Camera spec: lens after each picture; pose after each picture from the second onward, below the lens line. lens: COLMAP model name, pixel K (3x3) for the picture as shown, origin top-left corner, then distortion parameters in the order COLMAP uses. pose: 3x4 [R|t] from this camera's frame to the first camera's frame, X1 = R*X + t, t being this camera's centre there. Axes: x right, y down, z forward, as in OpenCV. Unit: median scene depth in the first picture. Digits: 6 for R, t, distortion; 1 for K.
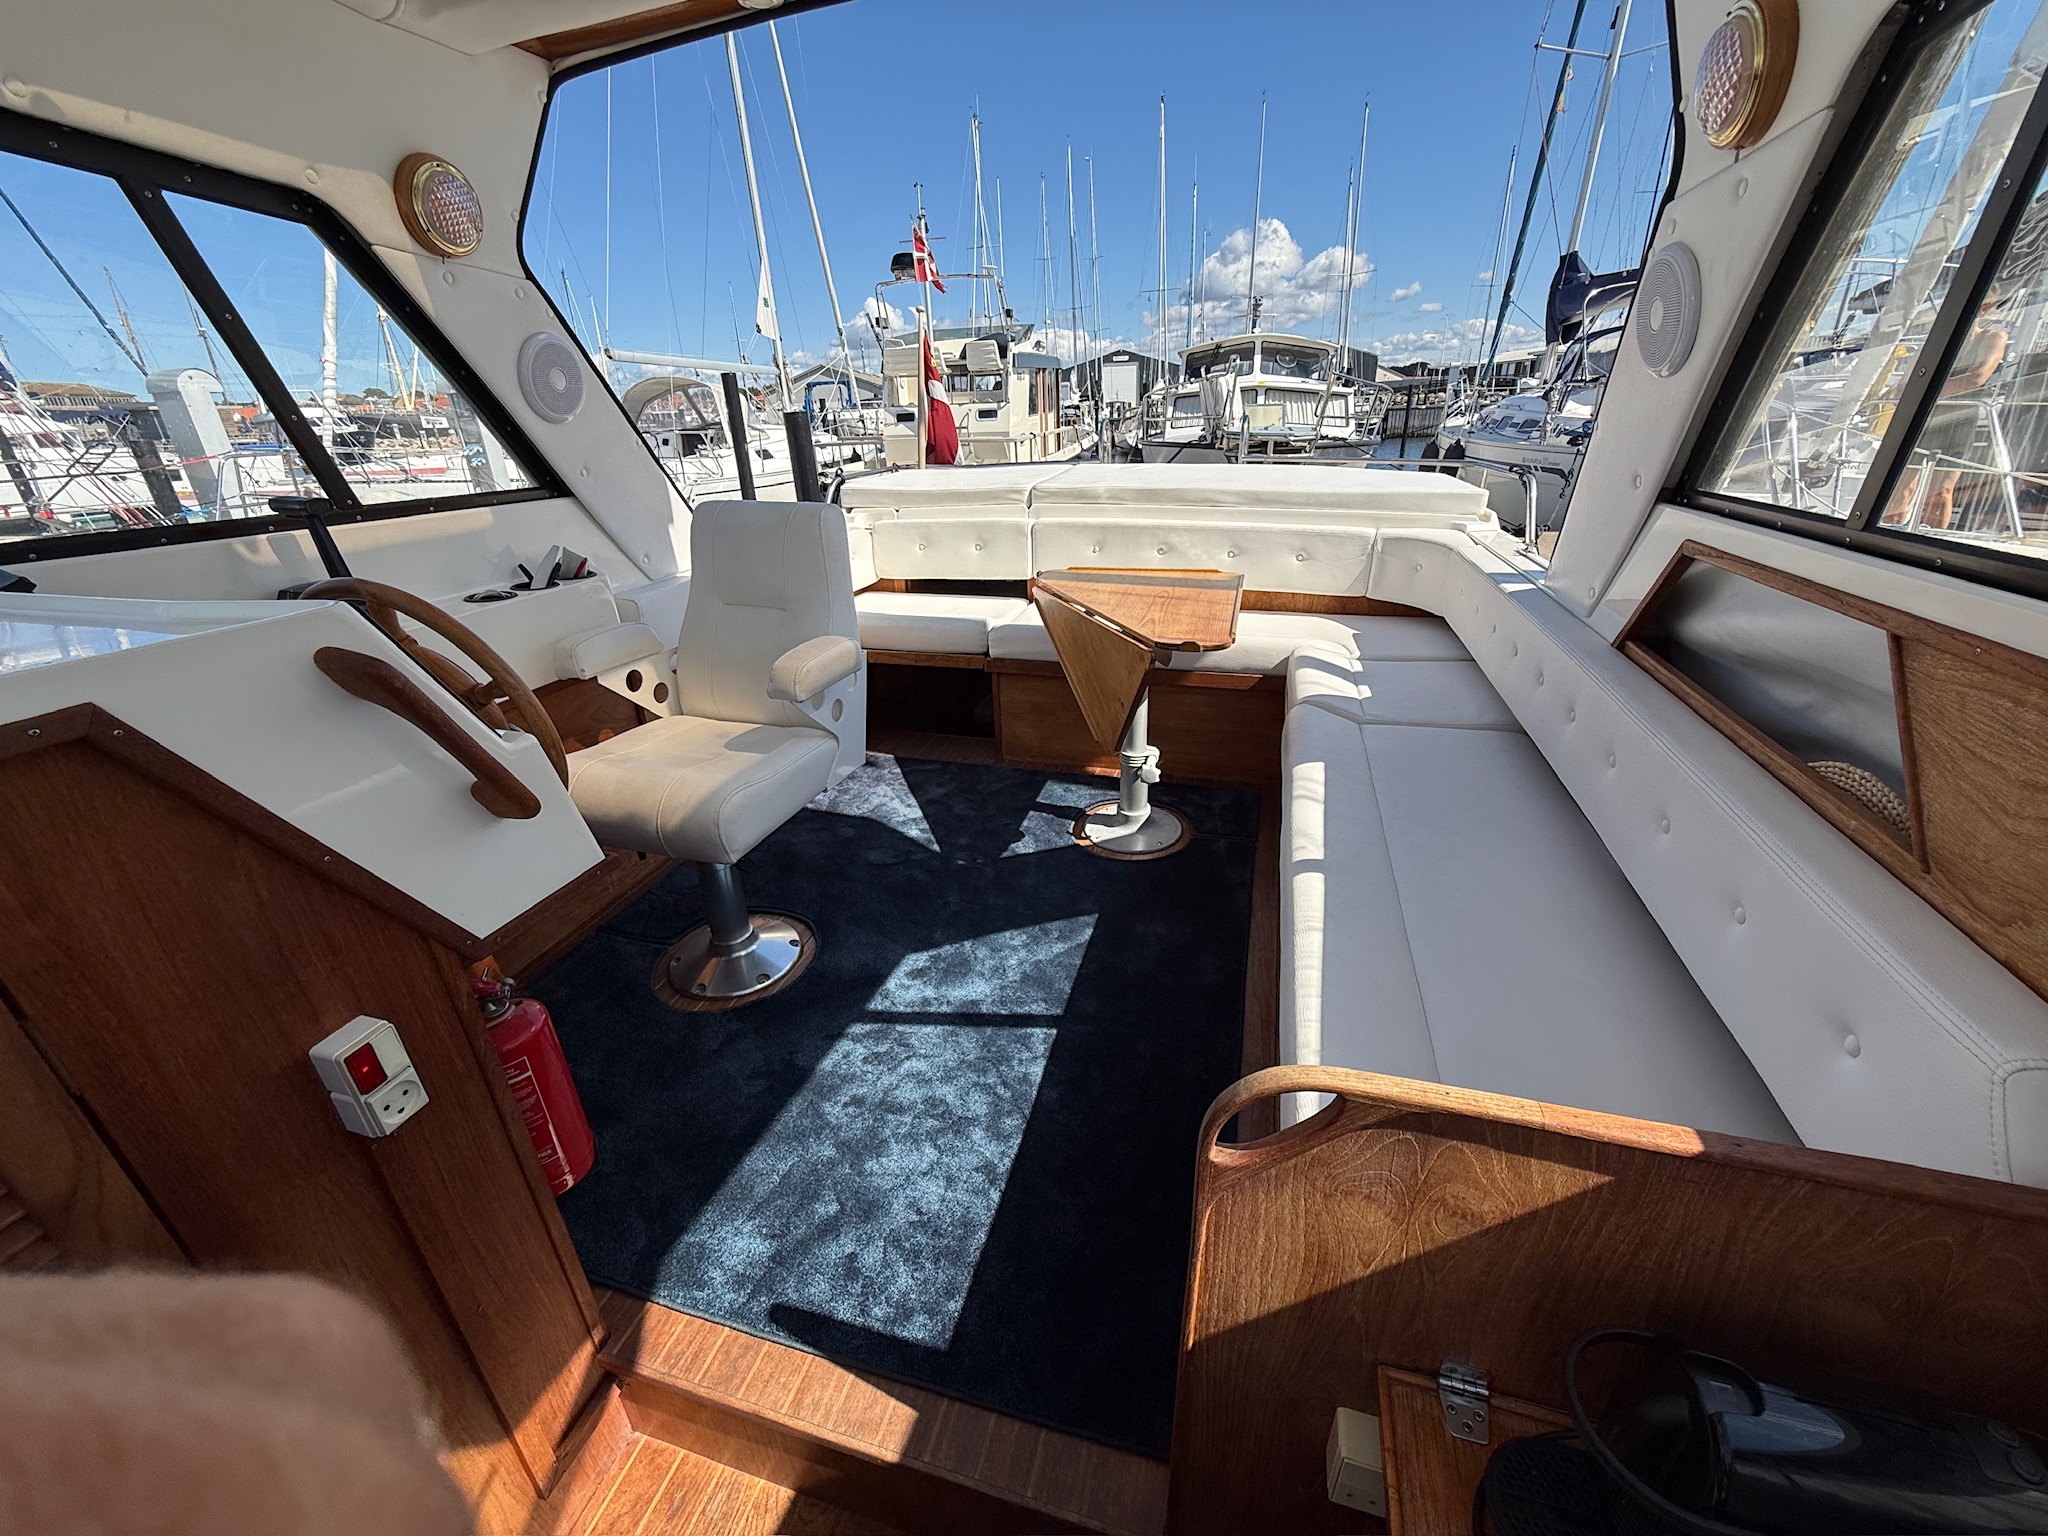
lens RADIAL K [[820.6, 0, 1038.8], [0, 820.6, 801.3], [0, 0, 1]] dist [-0.003972, -0.000099]
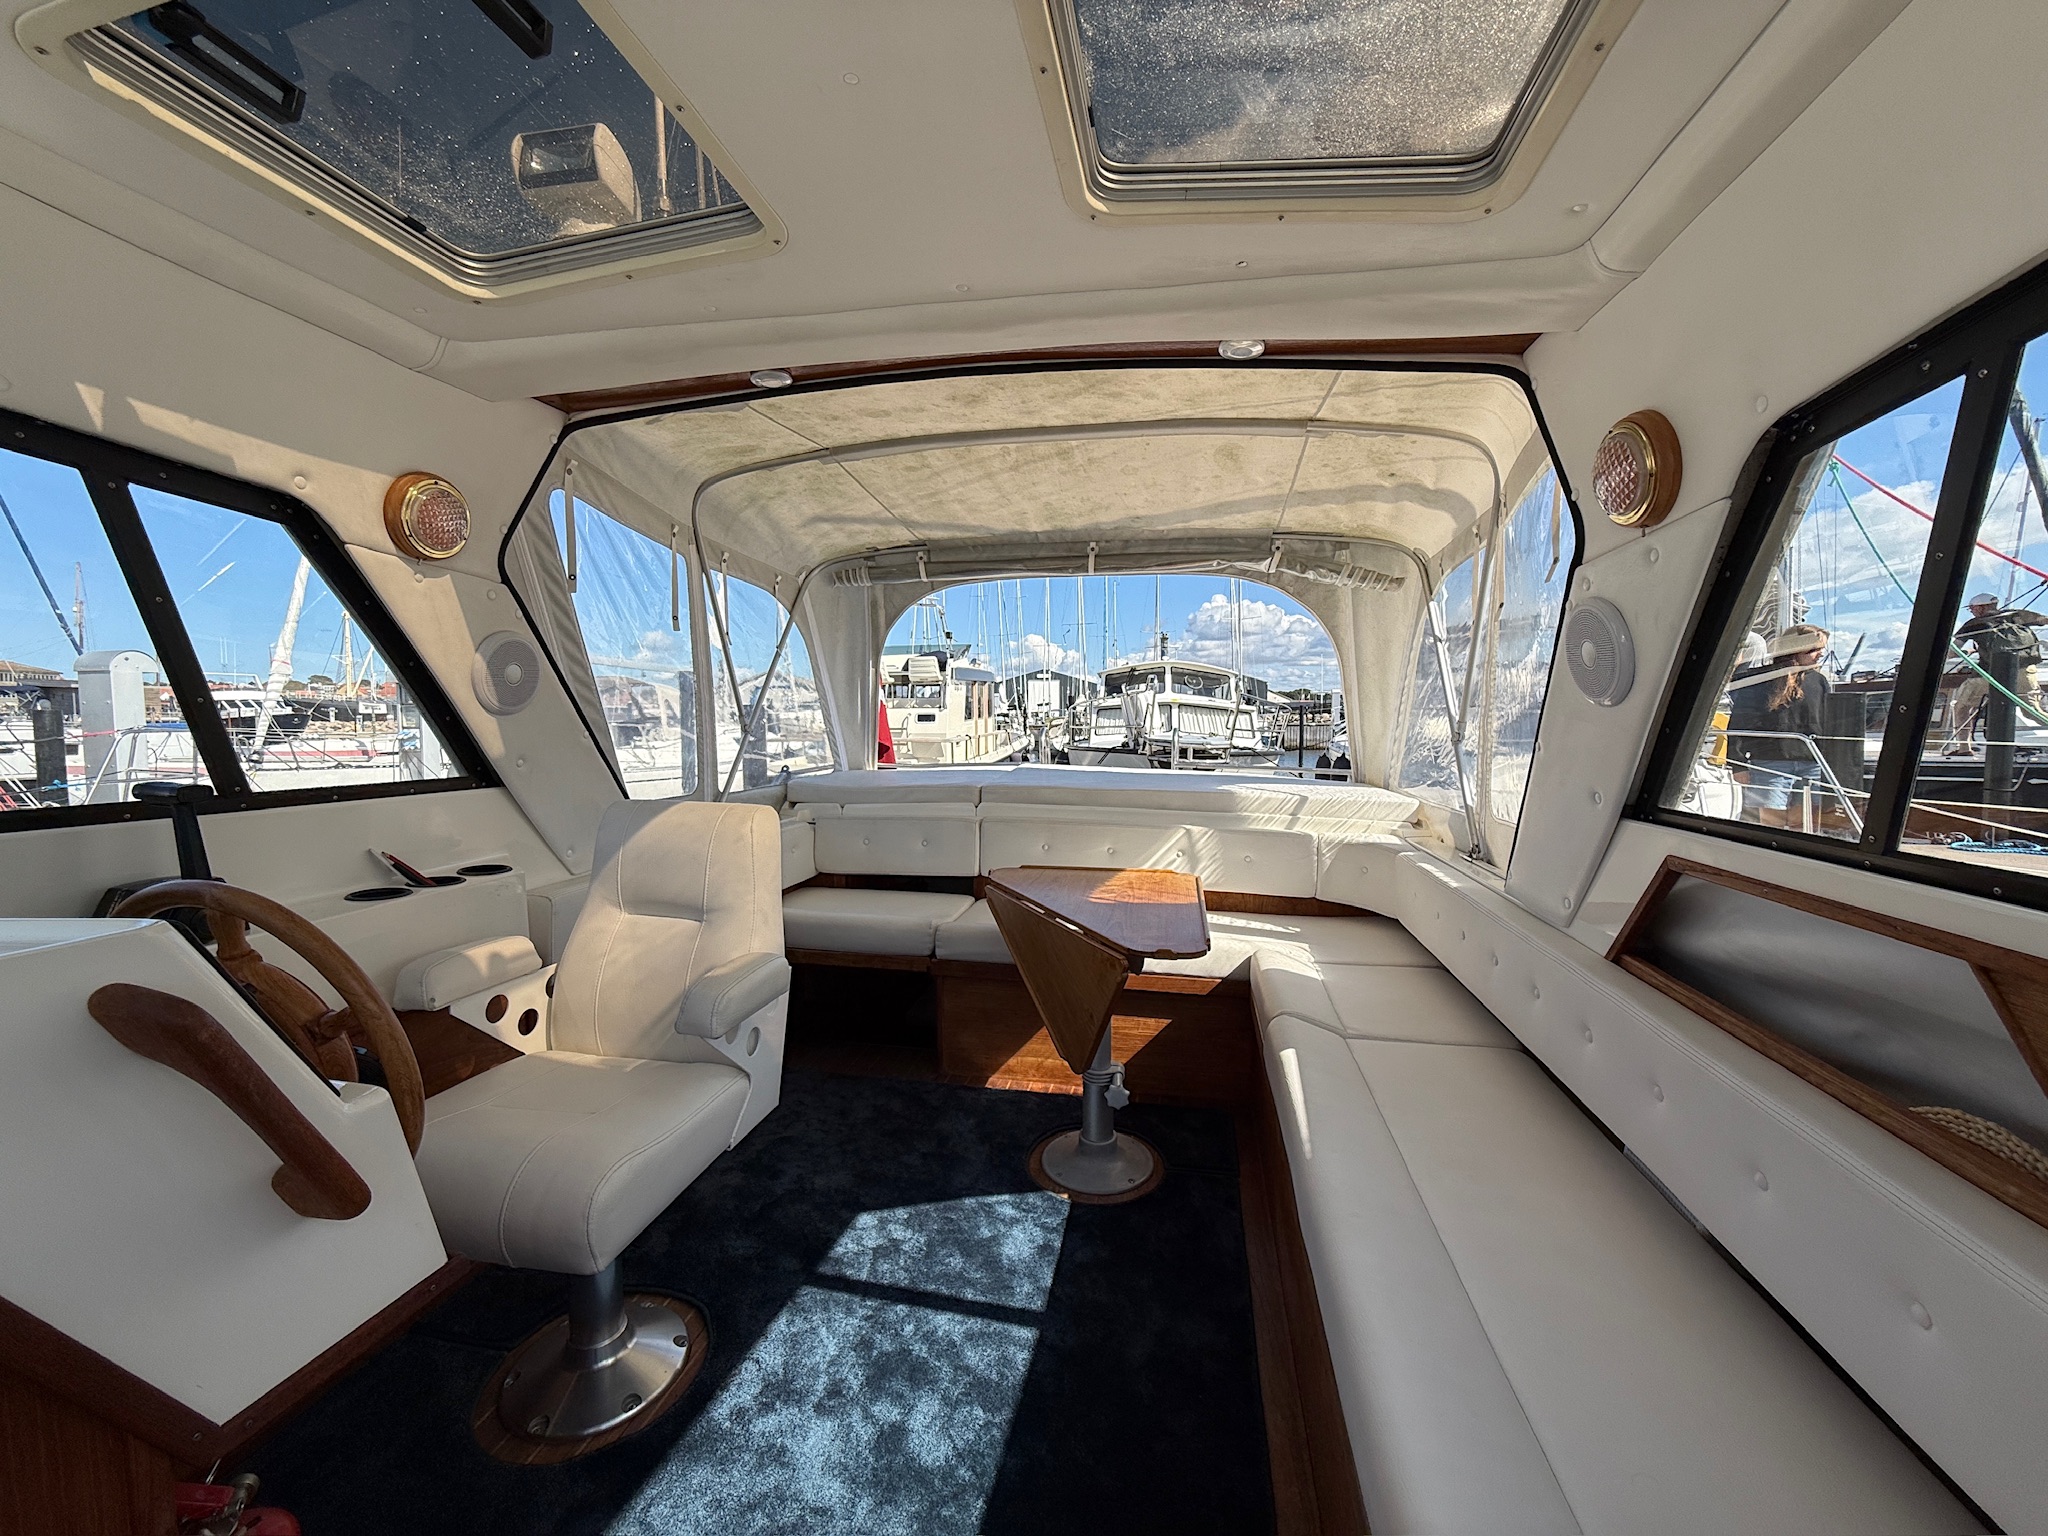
lens RADIAL K [[820.6, 0, 1015.6], [0, 820.6, 786.1], [0, 0, 1]] dist [-0.003972, -0.000099]
pose [[0.996949, 0.023202, 0.074530, -0.050868], [0.004560, 0.935864, -0.352332, -0.037519], [-0.077925, 0.351597, 0.932903, 0.077515]]
